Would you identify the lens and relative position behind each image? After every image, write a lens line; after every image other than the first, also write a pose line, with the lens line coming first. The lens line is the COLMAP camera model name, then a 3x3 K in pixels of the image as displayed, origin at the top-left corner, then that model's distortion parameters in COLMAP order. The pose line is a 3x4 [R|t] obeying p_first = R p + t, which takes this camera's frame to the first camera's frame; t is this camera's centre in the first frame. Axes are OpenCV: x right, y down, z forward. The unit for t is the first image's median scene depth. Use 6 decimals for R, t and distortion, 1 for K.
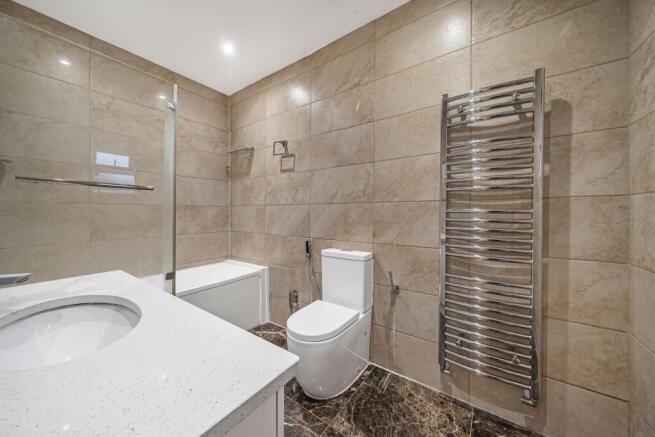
lens RADIAL K [[231.8, 0, 323.6], [0, 231.8, 211.4], [0, 0, 1]] dist [-0.000301, 0.000042]
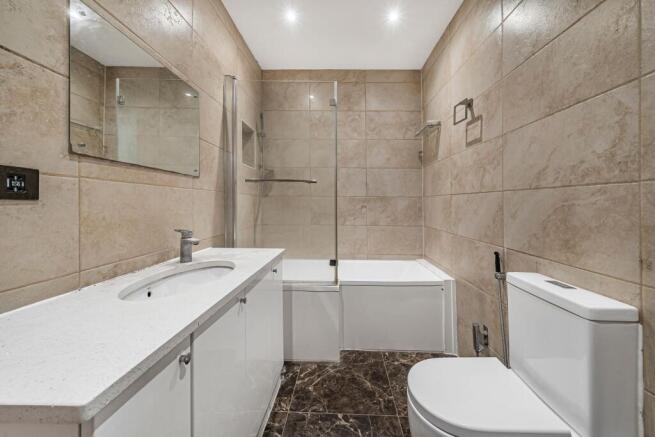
lens RADIAL K [[248.6, 0, 329.7], [0, 248.6, 199.9], [0, 0, 1]] dist [-0.000956, -0.000088]
pose [[0.572075, -0.005058, -0.820185, 0.197025], [-0.008833, 0.999885, -0.012327, 0.003202], [0.820153, 0.014297, 0.571965, 0.248609]]
